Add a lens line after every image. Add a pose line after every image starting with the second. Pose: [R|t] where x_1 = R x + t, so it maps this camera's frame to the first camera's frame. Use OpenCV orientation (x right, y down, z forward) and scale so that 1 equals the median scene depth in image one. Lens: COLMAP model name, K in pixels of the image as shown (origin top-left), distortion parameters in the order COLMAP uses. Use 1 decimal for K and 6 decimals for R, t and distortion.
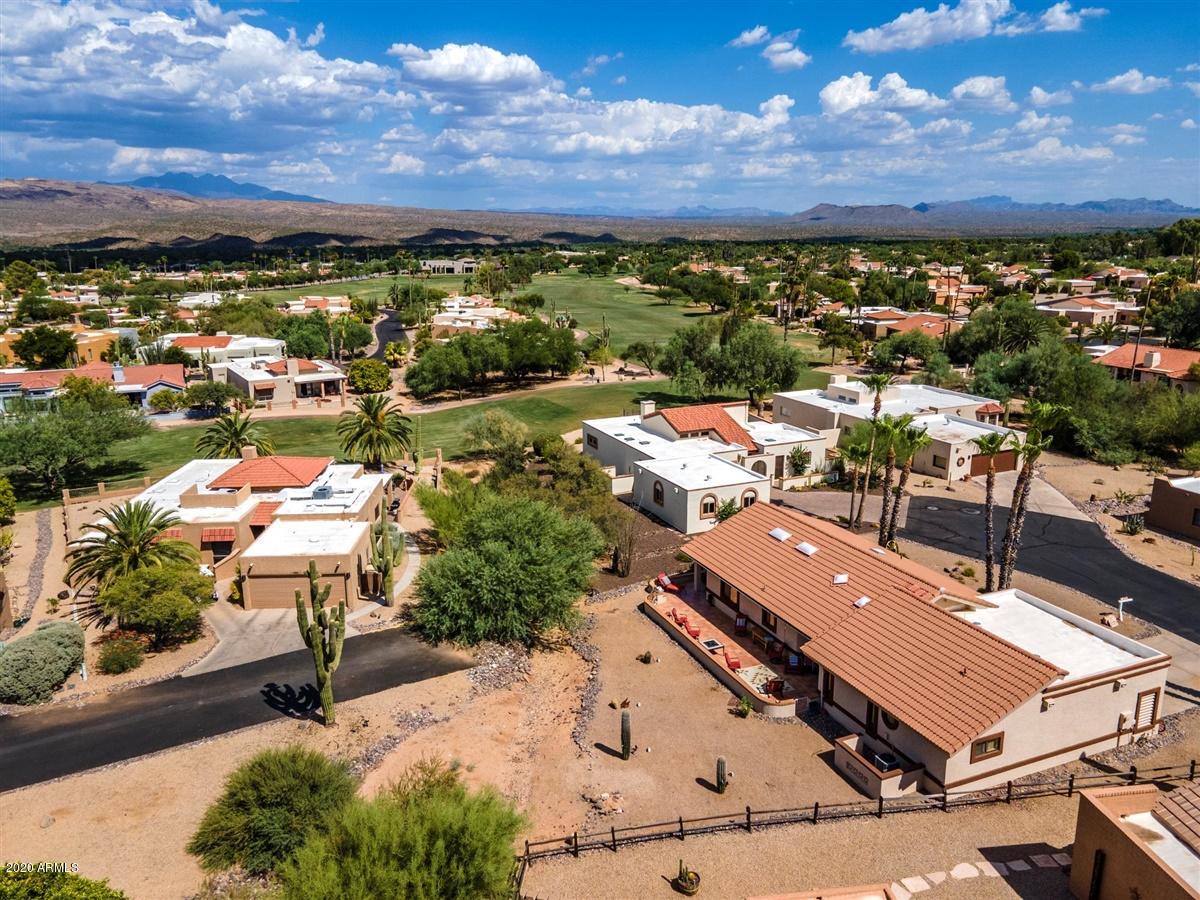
lens RADIAL K [[860.1, 0, 600.0], [0, 860.1, 450.0], [0, 0, 1]] dist [0.045977, 0.003927]
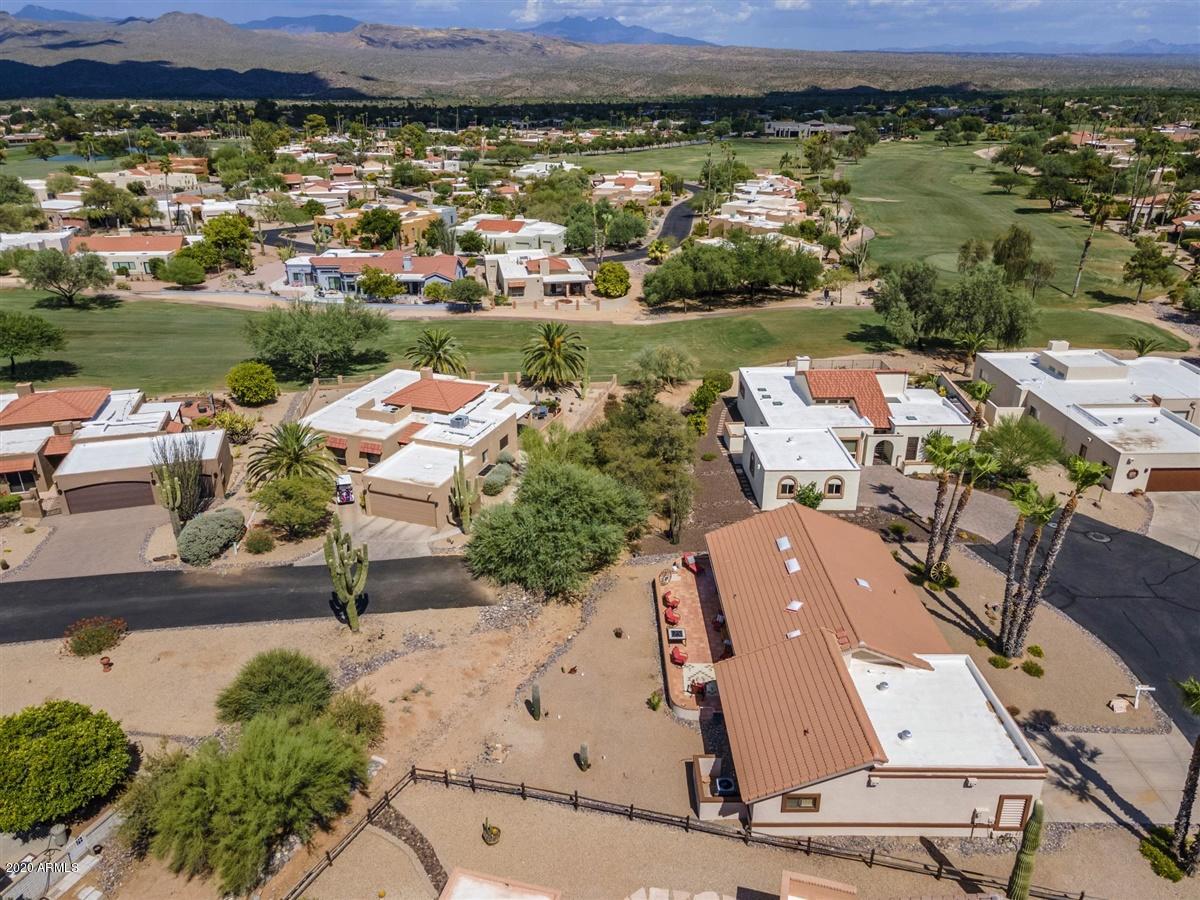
lens RADIAL K [[860.1, 0, 600.0], [0, 860.1, 450.0], [0, 0, 1]] dist [0.045977, 0.003927]
pose [[0.922060, 0.157065, -0.353747, 0.275229], [-0.100605, 0.979805, 0.172804, -0.132343], [0.373744, -0.123747, 0.919240, -0.019276]]
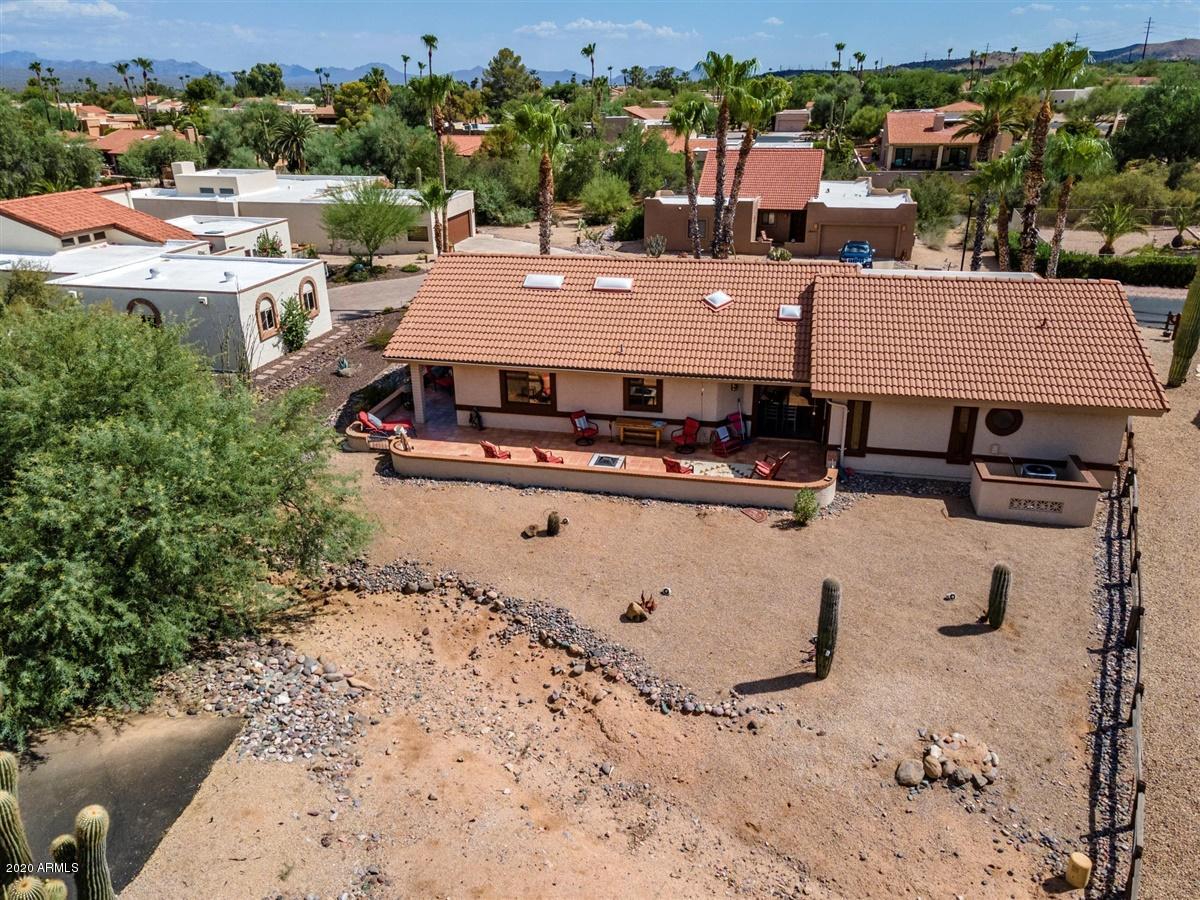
lens RADIAL K [[860.1, 0, 600.0], [0, 860.1, 450.0], [0, 0, 1]] dist [0.045977, 0.003927]
pose [[0.588413, -0.314475, 0.744899, -0.207053], [0.202014, 0.949227, 0.241161, 0.054918], [-0.782918, 0.008578, 0.622066, 0.454660]]
